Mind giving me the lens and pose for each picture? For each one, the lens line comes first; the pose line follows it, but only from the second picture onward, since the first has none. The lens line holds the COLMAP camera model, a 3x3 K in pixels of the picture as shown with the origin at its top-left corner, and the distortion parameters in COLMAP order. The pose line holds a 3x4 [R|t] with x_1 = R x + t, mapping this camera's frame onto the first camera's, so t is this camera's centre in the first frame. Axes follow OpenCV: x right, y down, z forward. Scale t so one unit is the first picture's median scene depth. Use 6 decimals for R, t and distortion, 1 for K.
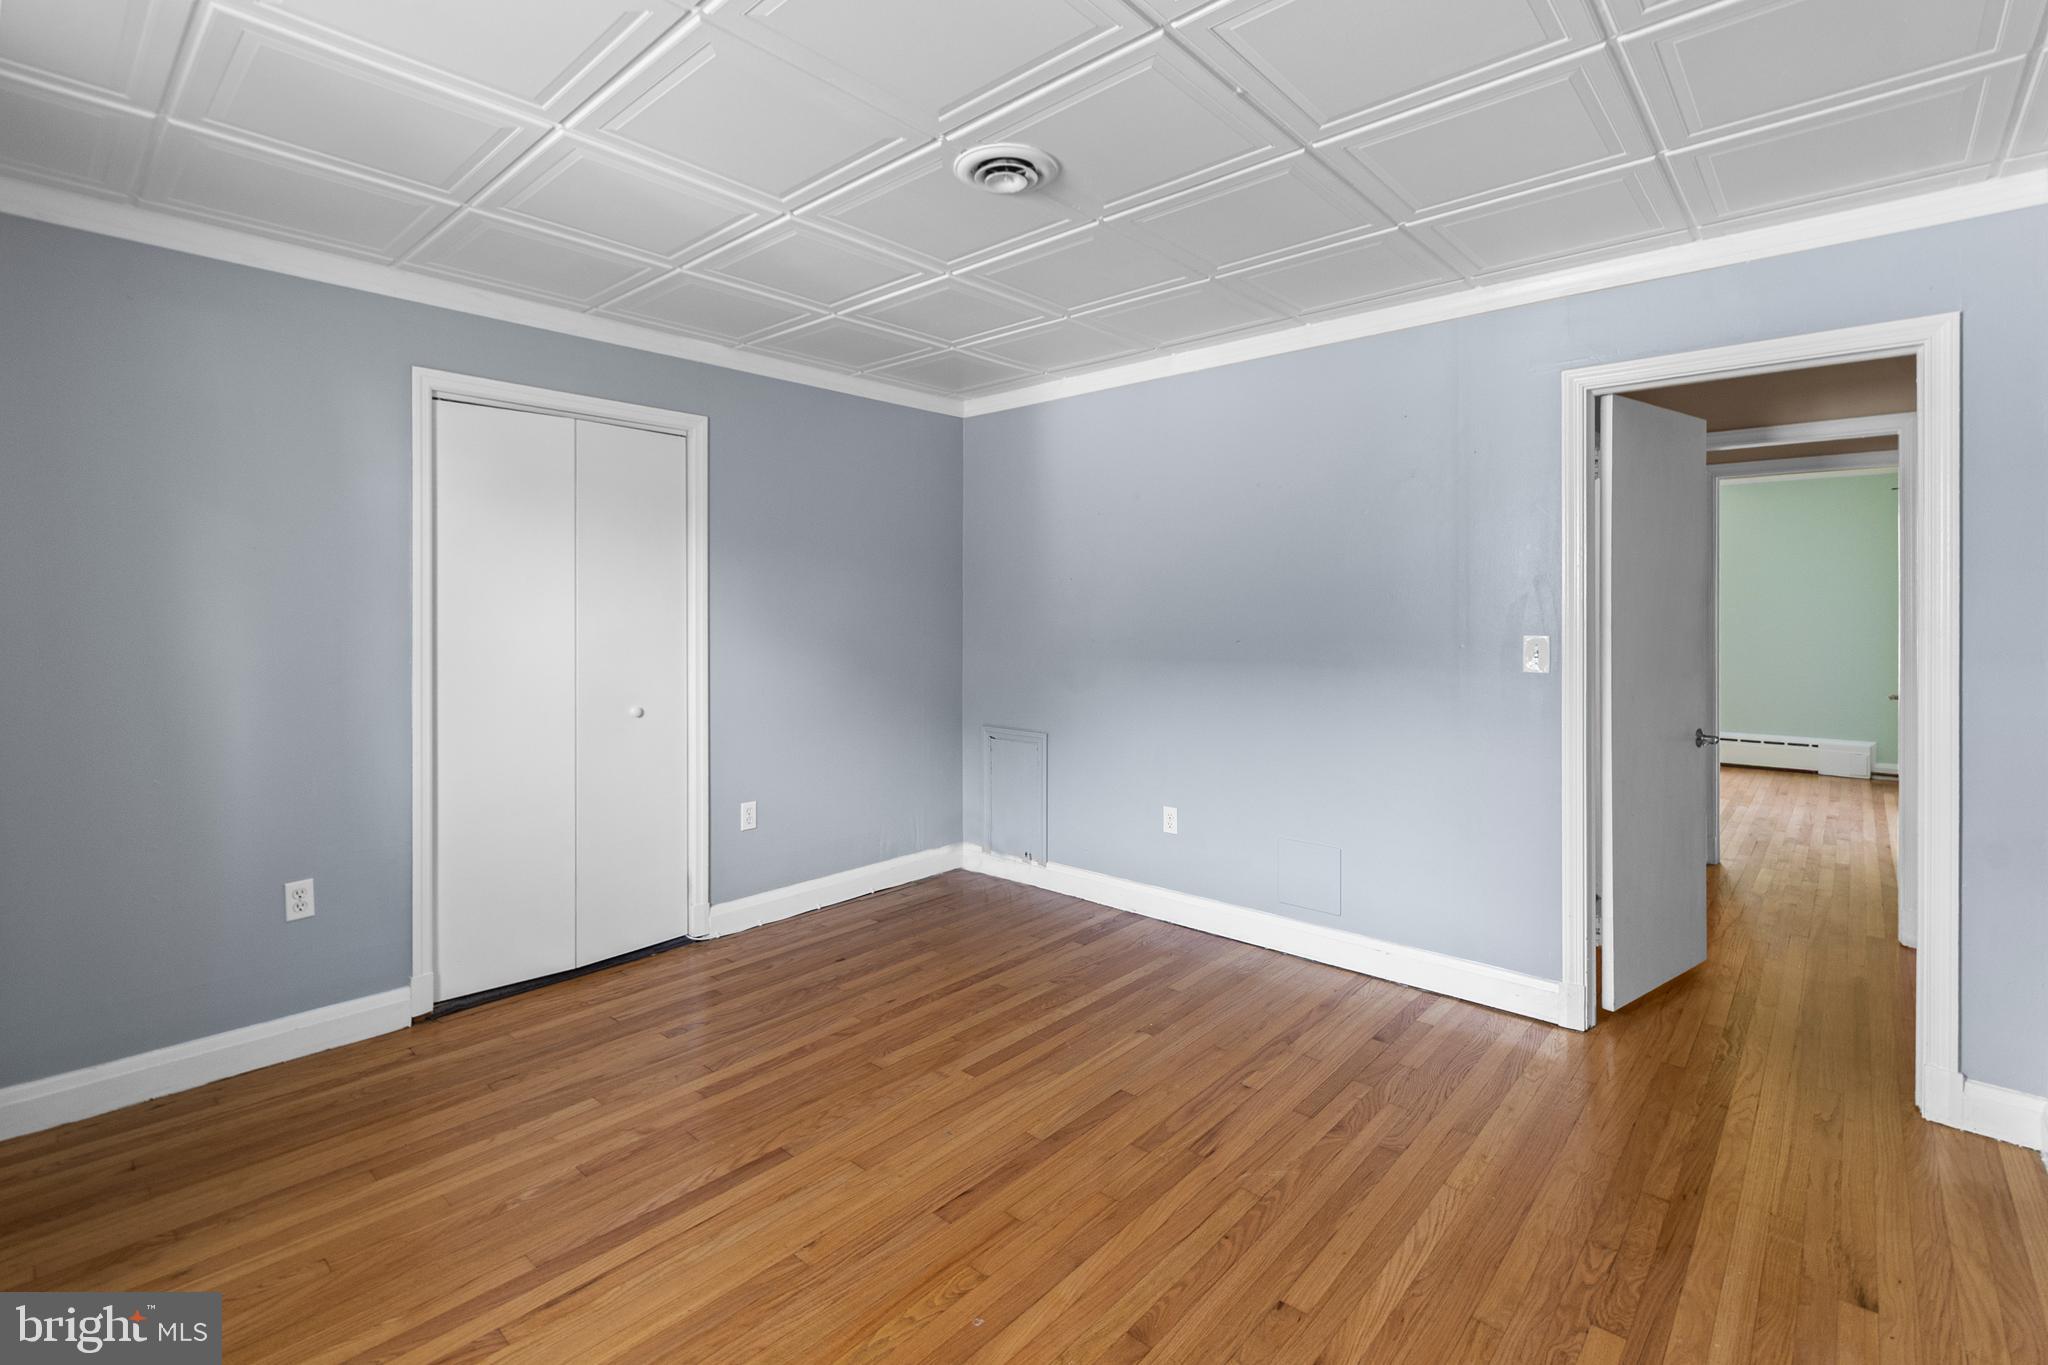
lens RADIAL K [[919.7, 0, 1014.8], [0, 919.7, 609.1], [0, 0, 1]] dist [0.003319, -0.001431]
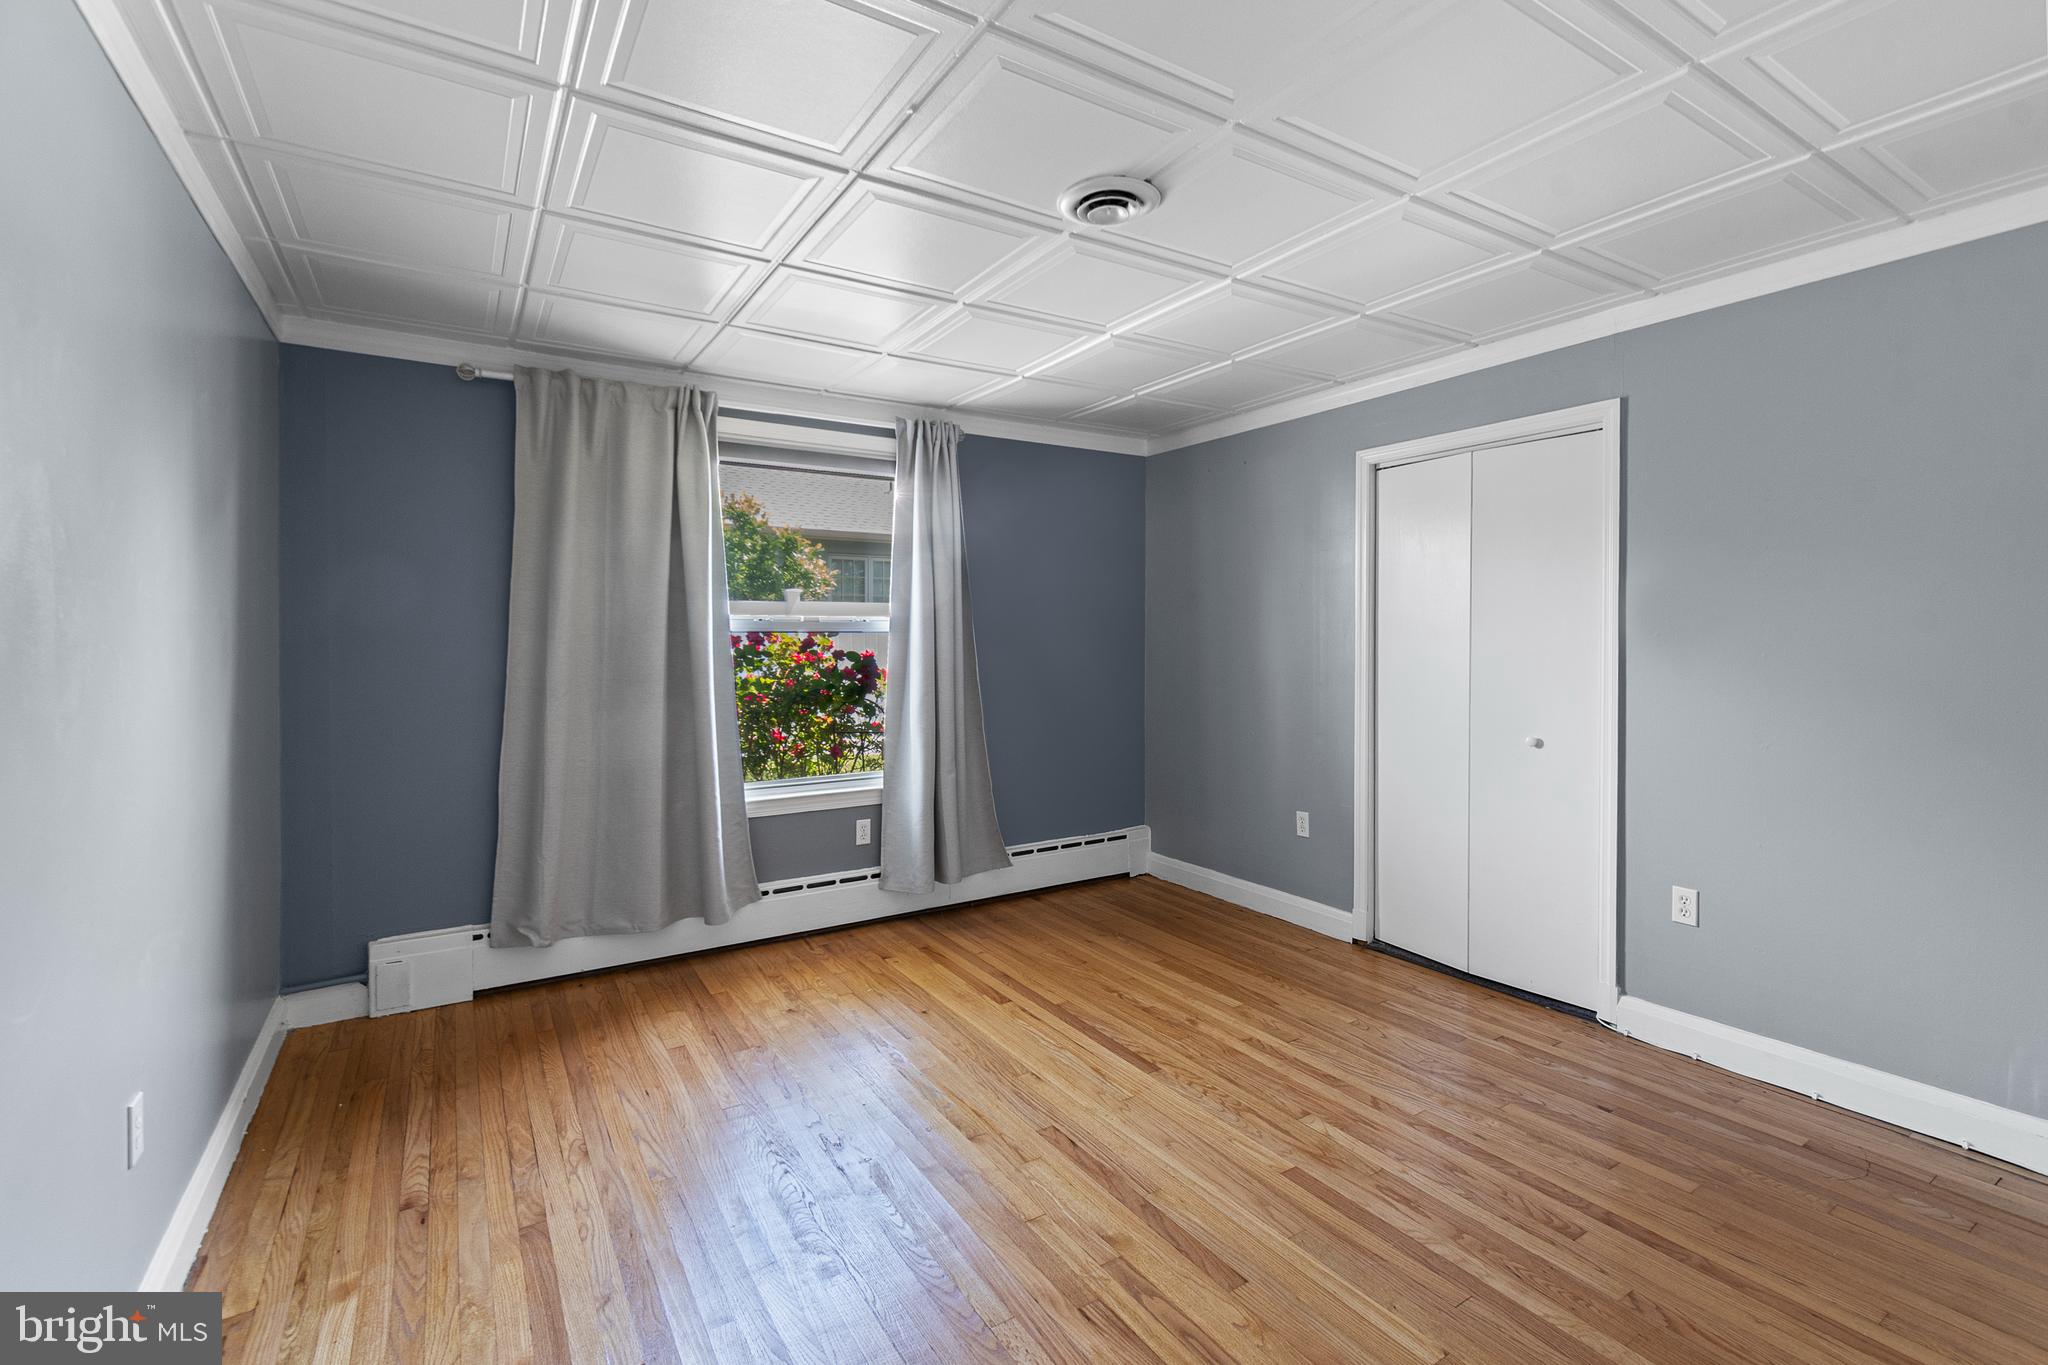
lens RADIAL K [[919.7, 0, 1029.5], [0, 919.7, 640.5], [0, 0, 1]] dist [0.003319, -0.001431]
pose [[-0.261876, 0.000562, -0.965101, 0.771781], [0.002848, 0.999996, -0.000190, 0.008859], [0.965097, -0.002799, -0.261877, 0.909278]]
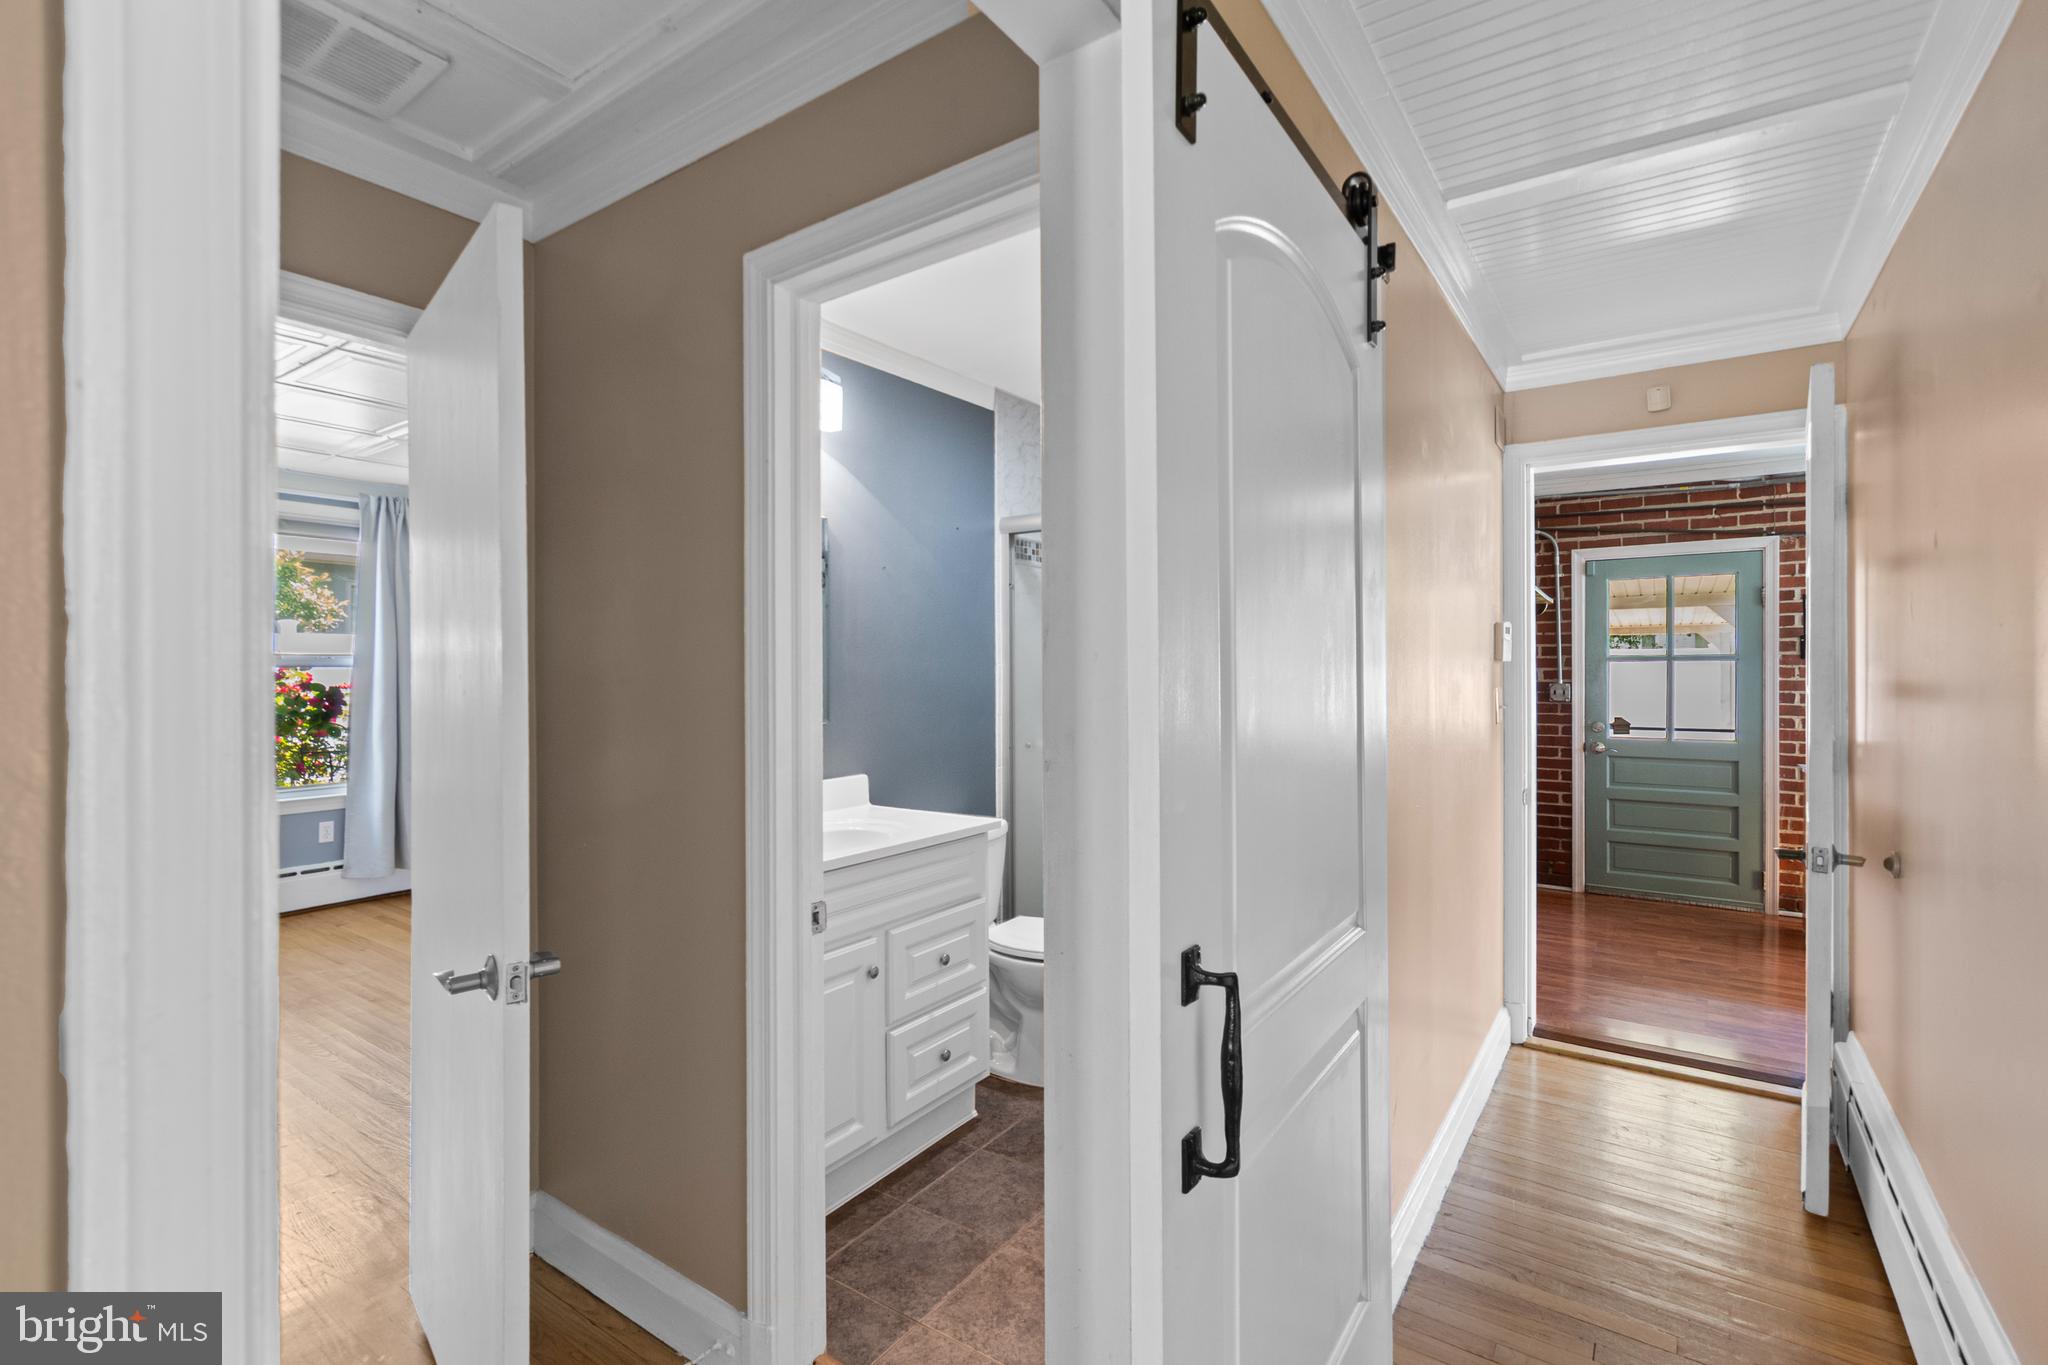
lens RADIAL K [[919.7, 0, 1025.1], [0, 919.7, 677.2], [0, 0, 1]] dist [0.003319, -0.001431]
pose [[0.136505, 0.001483, -0.990638, 1.352704], [-0.001762, 0.999998, 0.001255, 0.009457], [0.990638, 0.001574, 0.136507, 1.347612]]
